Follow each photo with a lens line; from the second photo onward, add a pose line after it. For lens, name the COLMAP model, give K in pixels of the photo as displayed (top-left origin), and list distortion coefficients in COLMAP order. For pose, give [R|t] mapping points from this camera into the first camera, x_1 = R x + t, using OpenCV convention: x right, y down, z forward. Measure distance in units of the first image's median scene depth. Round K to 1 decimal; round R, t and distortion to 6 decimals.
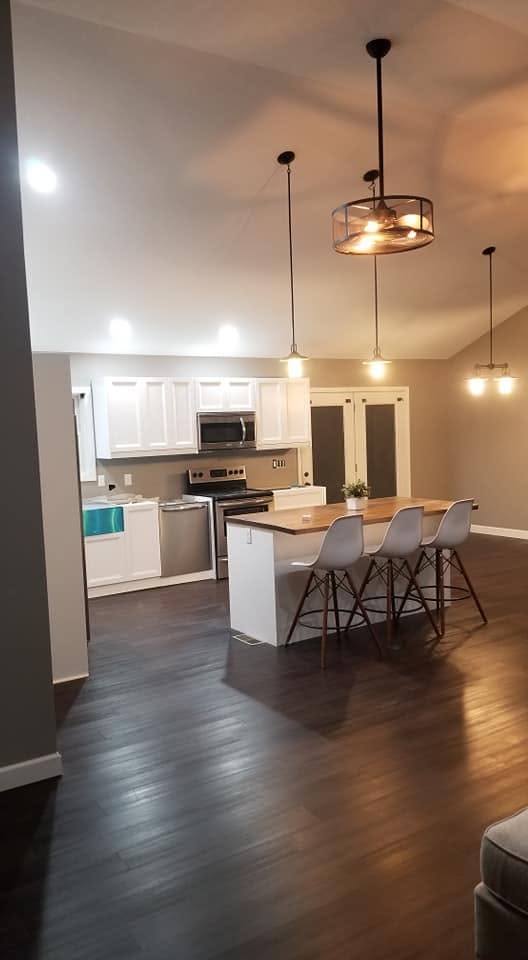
lens RADIAL K [[748.6, 0, 261.0], [0, 748.6, 497.6], [0, 0, 1]] dist [0.103297, -0.167797]
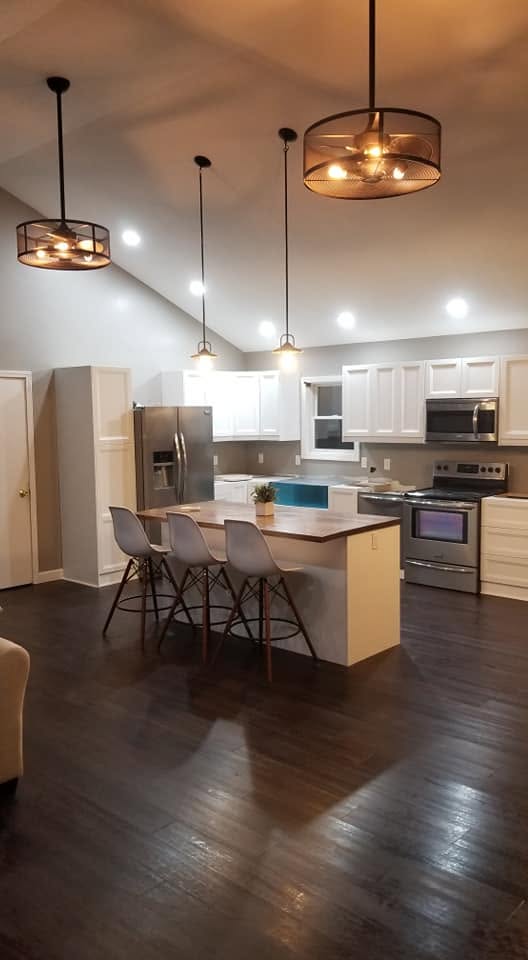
lens RADIAL K [[748.6, 0, 257.8], [0, 748.6, 483.5], [0, 0, 1]] dist [0.103297, -0.167797]
pose [[0.251006, 0.130208, -0.959188, 0.783032], [-0.088304, 0.989860, 0.111263, -0.099319], [0.963949, 0.056772, 0.259959, 0.595621]]
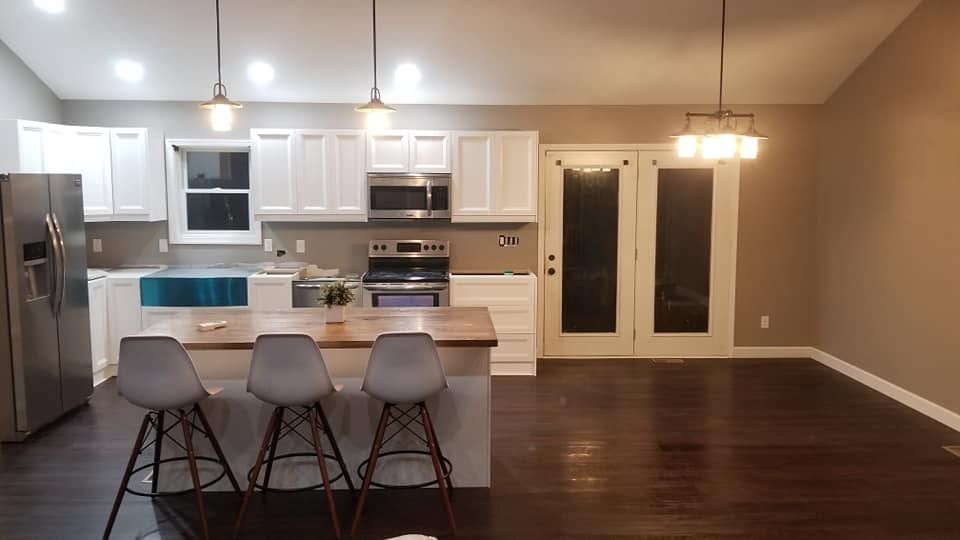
lens RADIAL K [[747.8, 0, 477.0], [0, 747.8, 261.0], [0, 0, 1]] dist [0.082230, -0.151120]
pose [[0.853998, 0.099382, -0.510696, 0.464839], [-0.086930, 0.995044, 0.048272, -0.069527], [0.512963, 0.003171, 0.858405, 0.370994]]
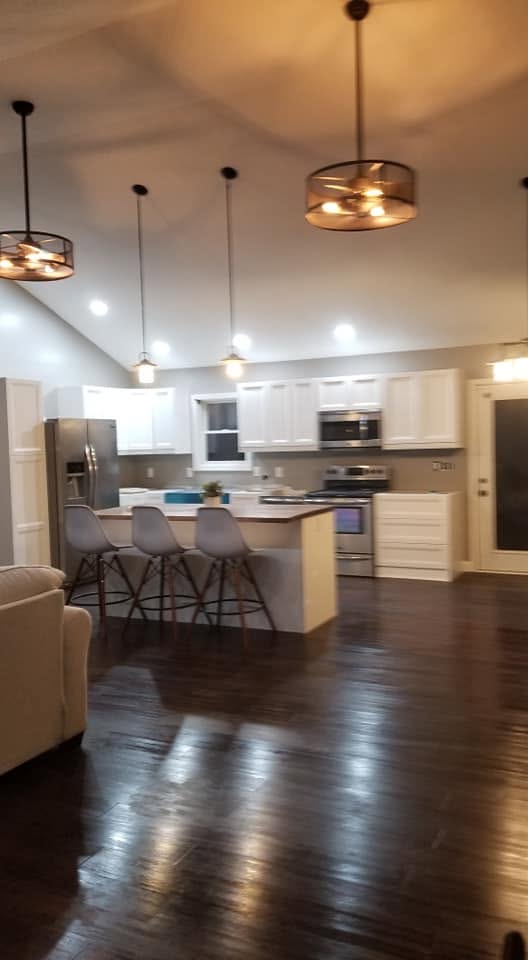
lens RADIAL K [[748.6, 0, 286.4], [0, 748.6, 472.1], [0, 0, 1]] dist [0.103297, -0.167797]
pose [[0.528440, 0.059721, -0.846867, 0.806039], [-0.074468, 0.996938, 0.023836, -0.053337], [0.845698, 0.050468, 0.531270, 0.435105]]
